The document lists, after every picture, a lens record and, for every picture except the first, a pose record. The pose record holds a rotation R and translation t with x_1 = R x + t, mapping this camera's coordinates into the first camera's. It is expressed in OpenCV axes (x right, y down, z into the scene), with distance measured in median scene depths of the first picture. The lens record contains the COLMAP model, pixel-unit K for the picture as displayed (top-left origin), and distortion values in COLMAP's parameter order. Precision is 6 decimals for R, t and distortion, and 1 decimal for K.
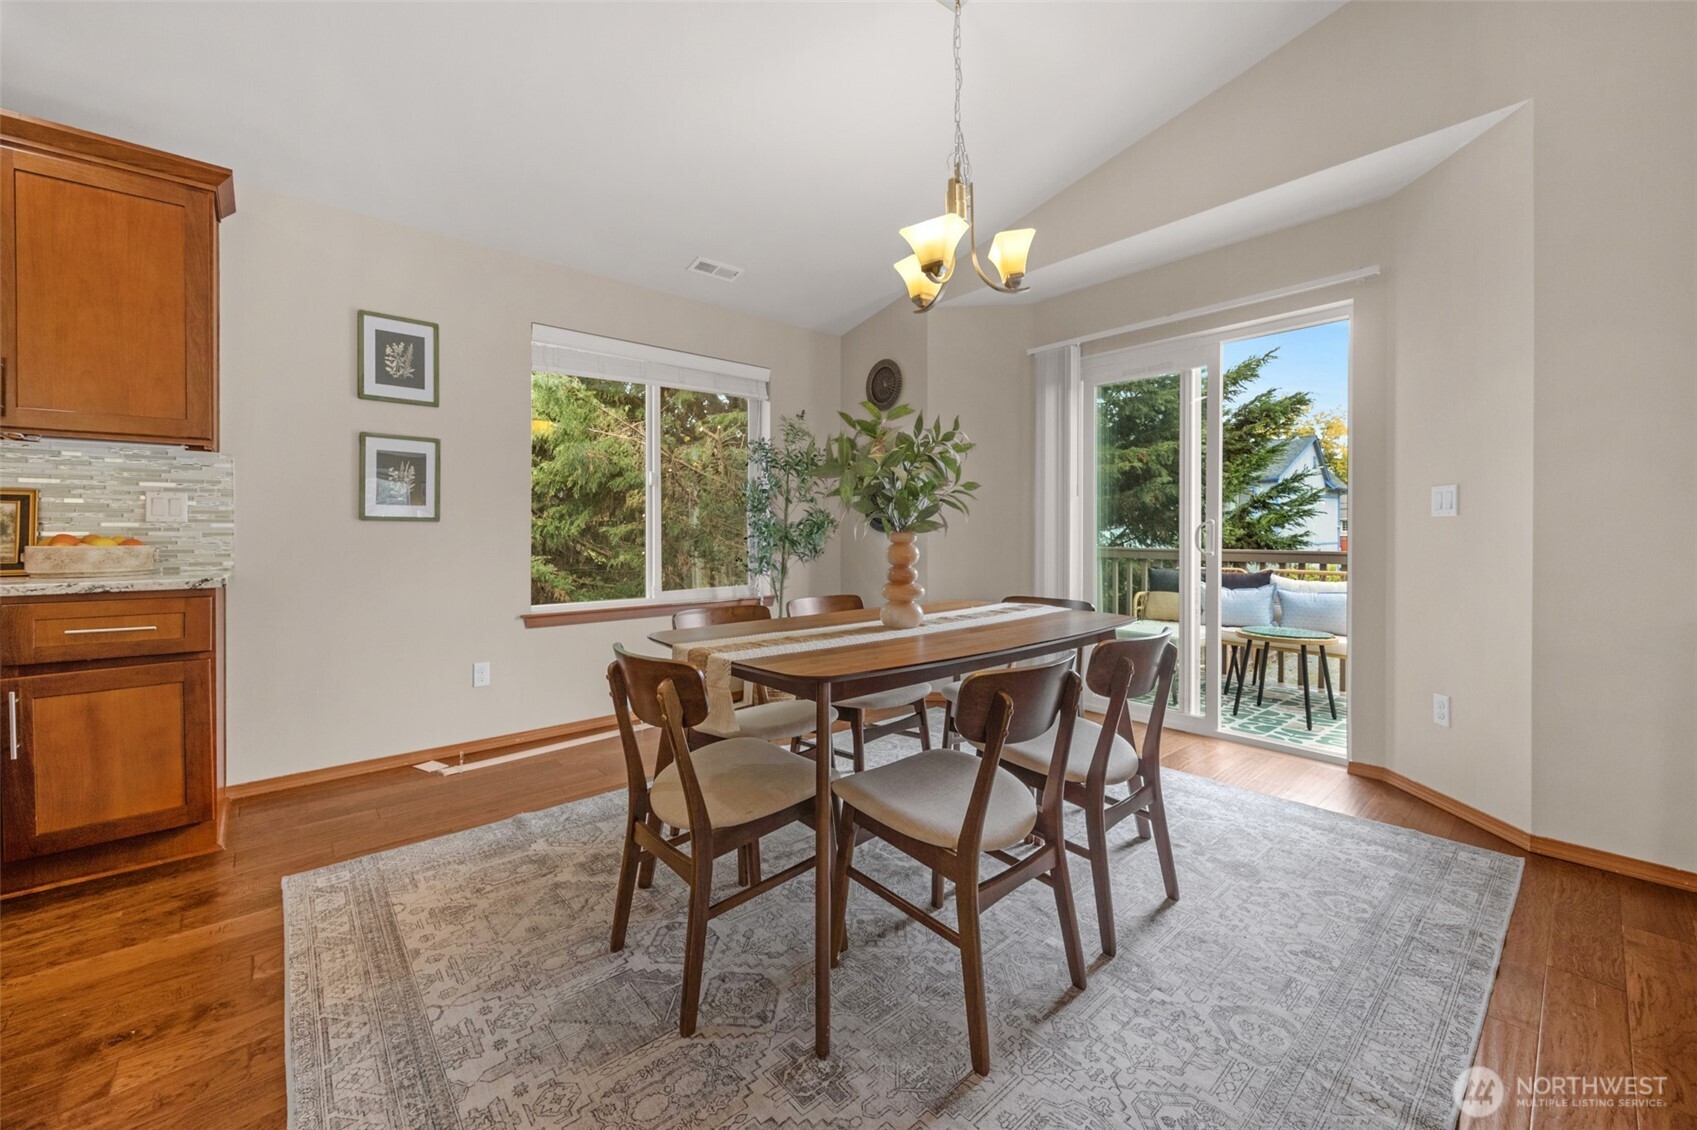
lens RADIAL K [[672.1, 0, 831.8], [0, 672.1, 536.6], [0, 0, 1]] dist [-0.001925, -0.000485]
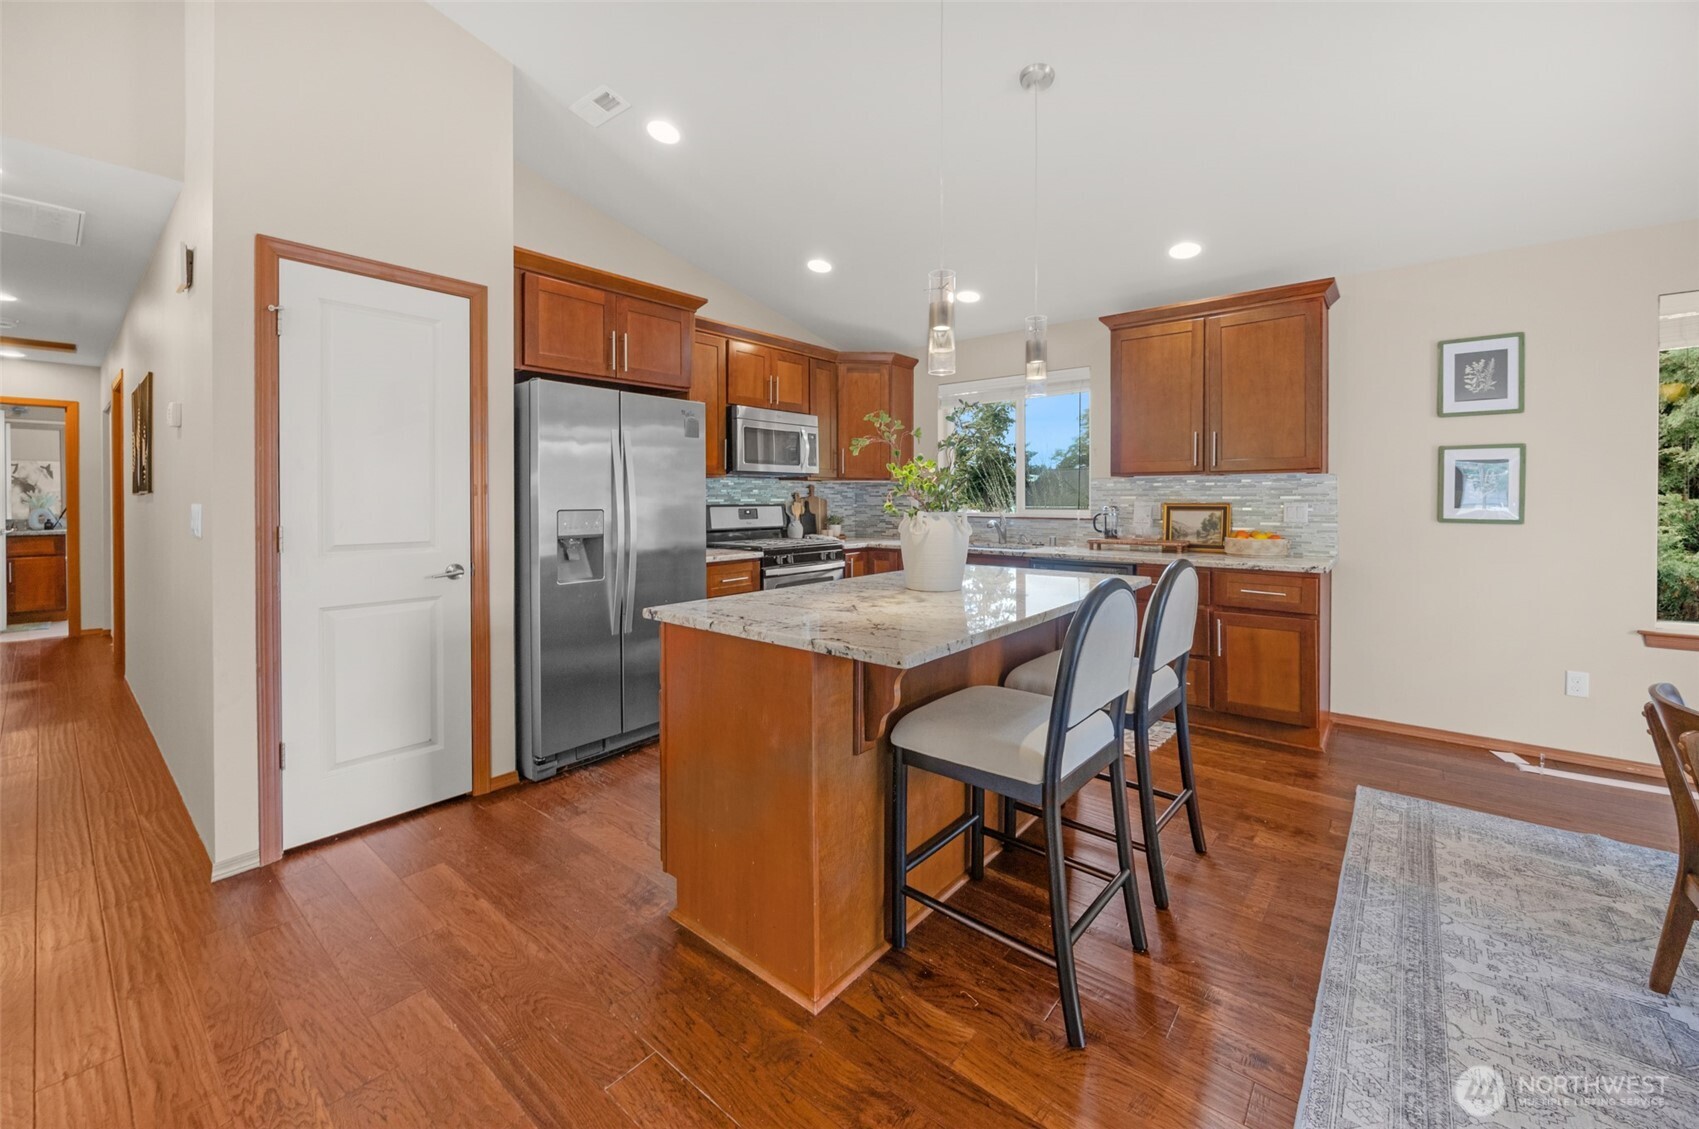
lens RADIAL K [[654.9, 0, 850.0], [0, 654.9, 504.0], [0, 0, 1]] dist [-0.000279, -0.000112]
pose [[0.168174, 0.008769, -0.985718, 0.318056], [-0.000566, 0.999961, 0.008800, -0.084944], [0.985757, -0.000922, 0.168173, -0.255603]]
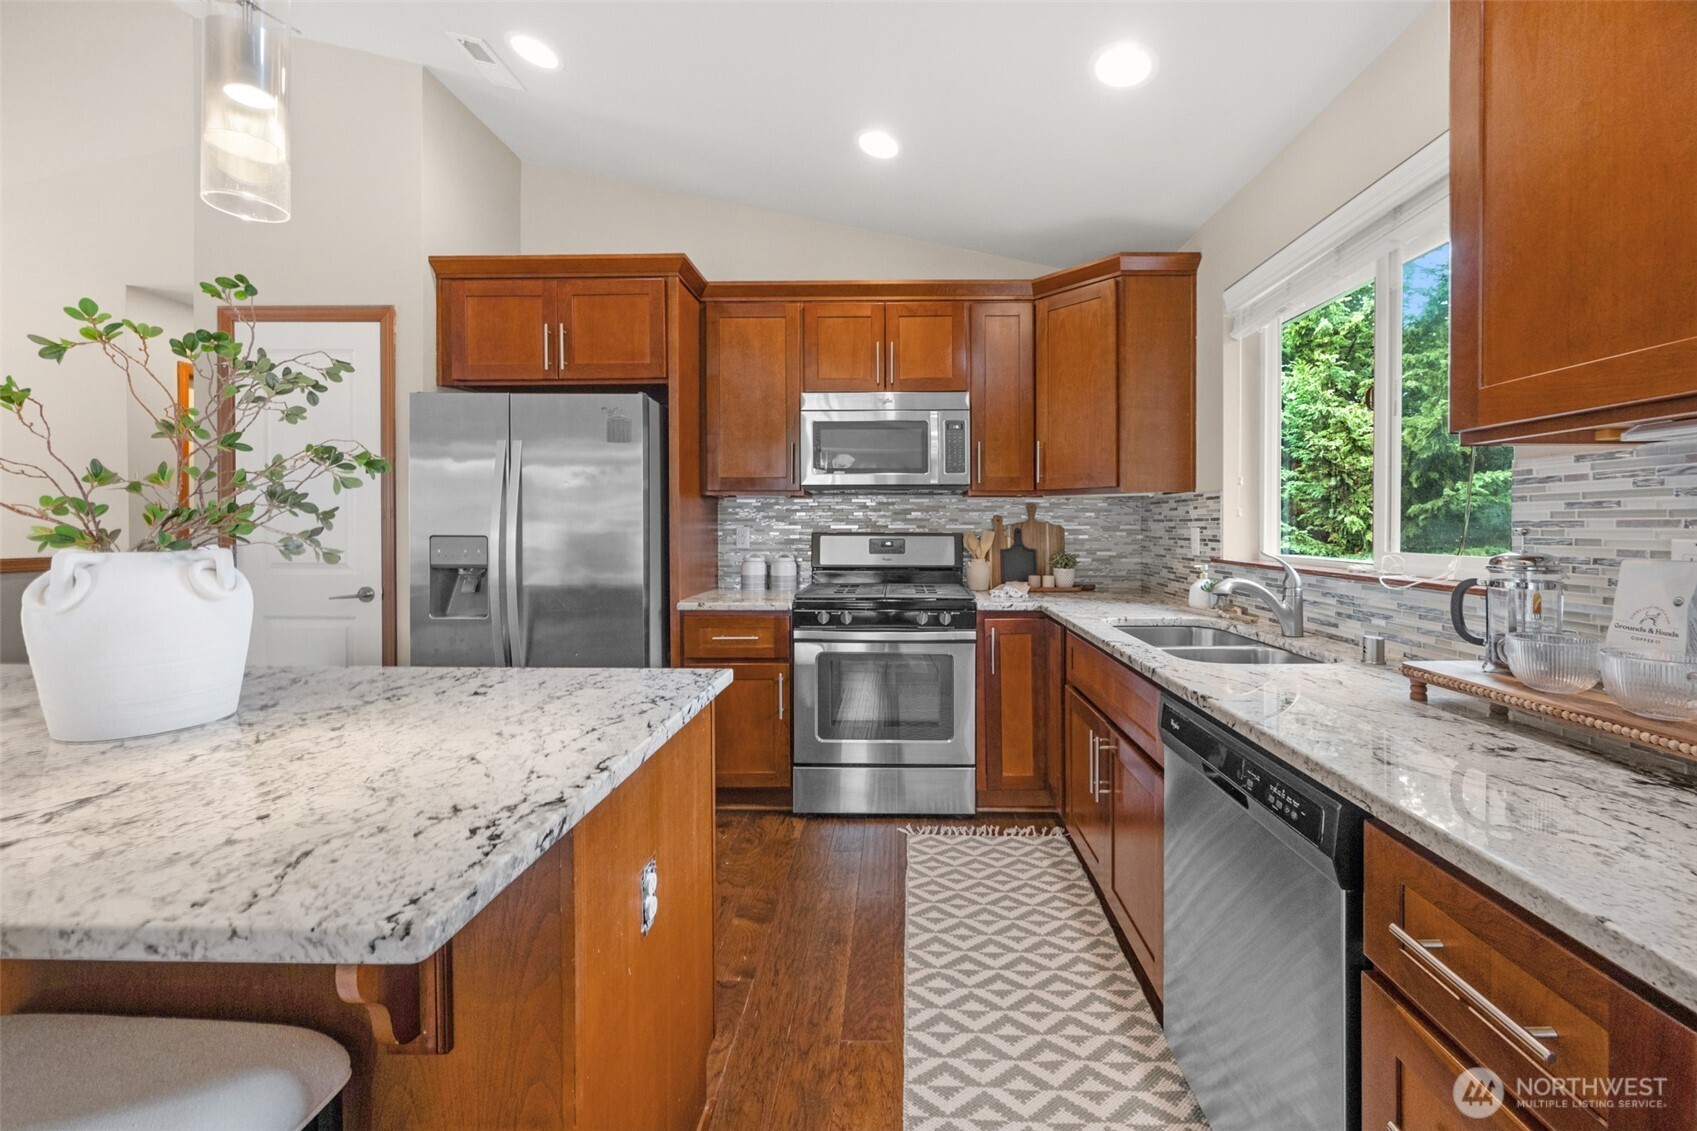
lens RADIAL K [[669.8, 0, 871.2], [0, 669.8, 538.6], [0, 0, 1]] dist [-0.000081, -0.000035]
pose [[-0.662844, 0.014887, -0.748610, -0.703123], [-0.003799, 0.999723, 0.023245, -0.087419], [0.748748, 0.018251, -0.662603, 0.795825]]
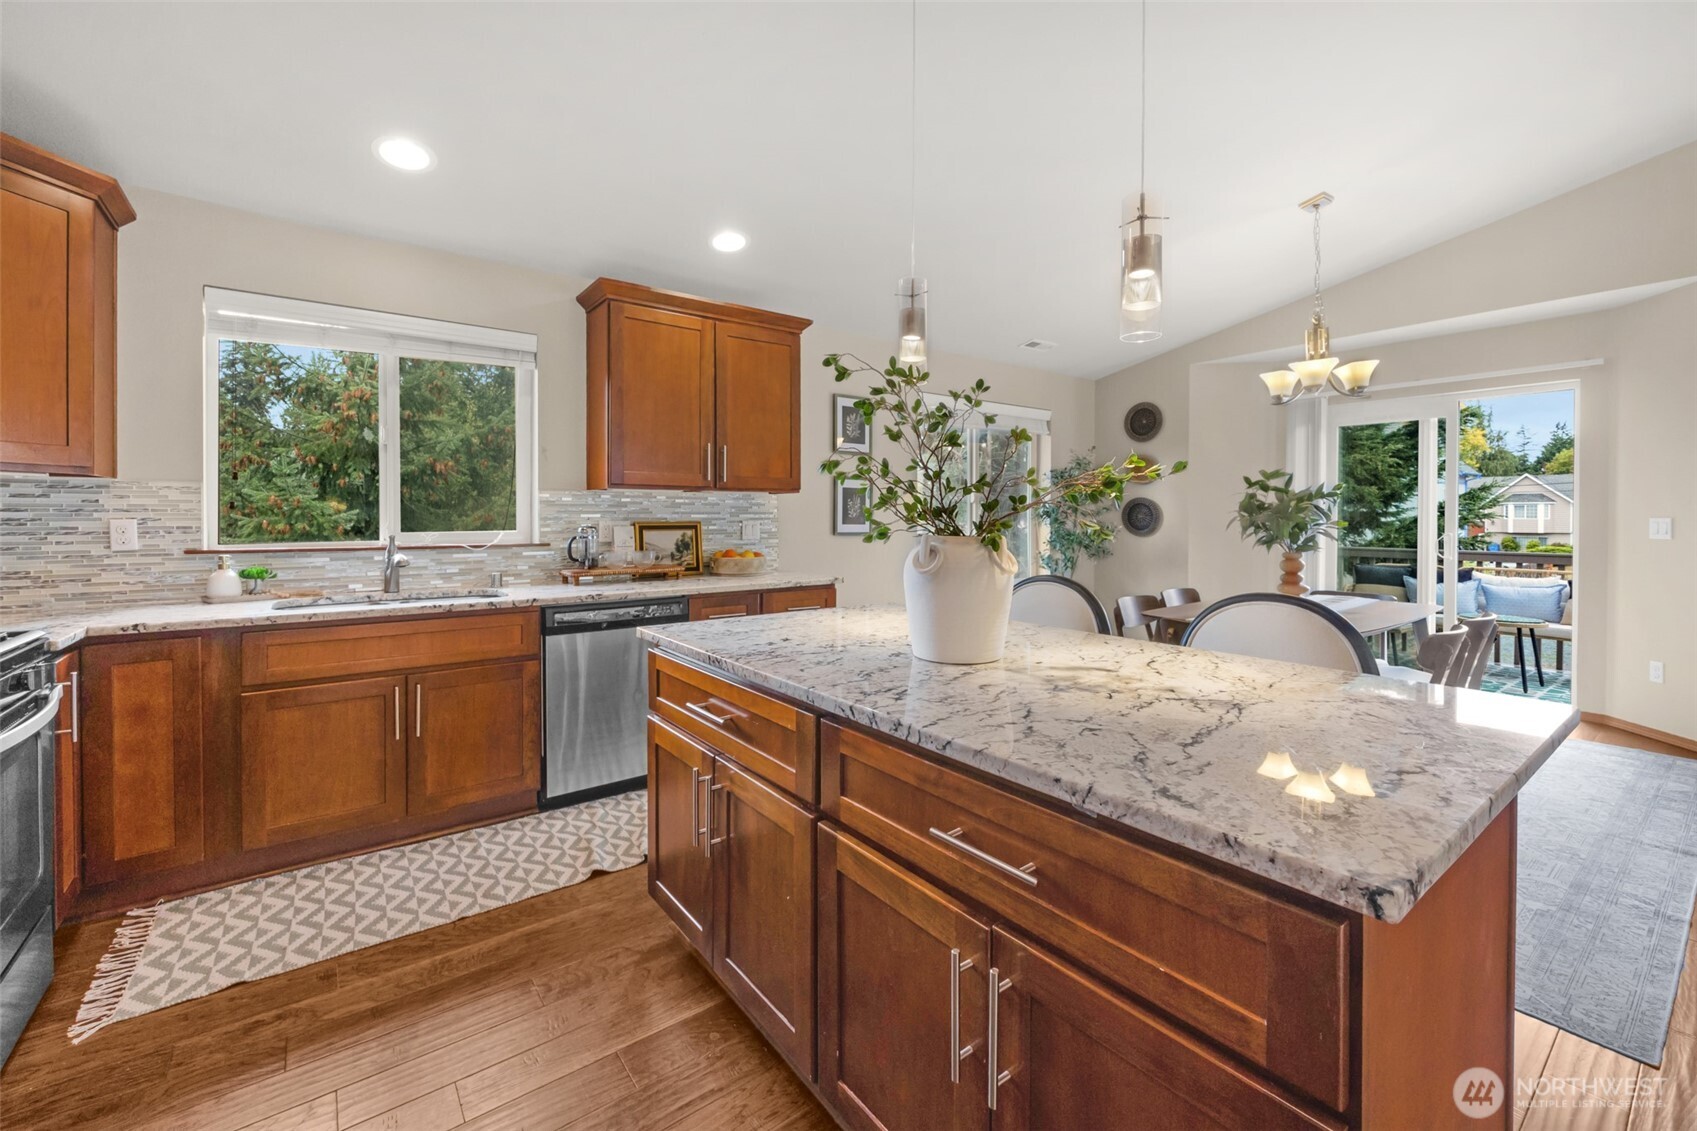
lens RADIAL K [[685.0, 0, 819.0], [0, 685.0, 523.5], [0, 0, 1]] dist [0.001109, -0.000127]
pose [[0.995604, -0.001815, -0.093640, -0.769542], [0.002491, 0.999972, 0.007109, -0.079049], [0.093624, -0.007311, 0.995581, -0.656768]]
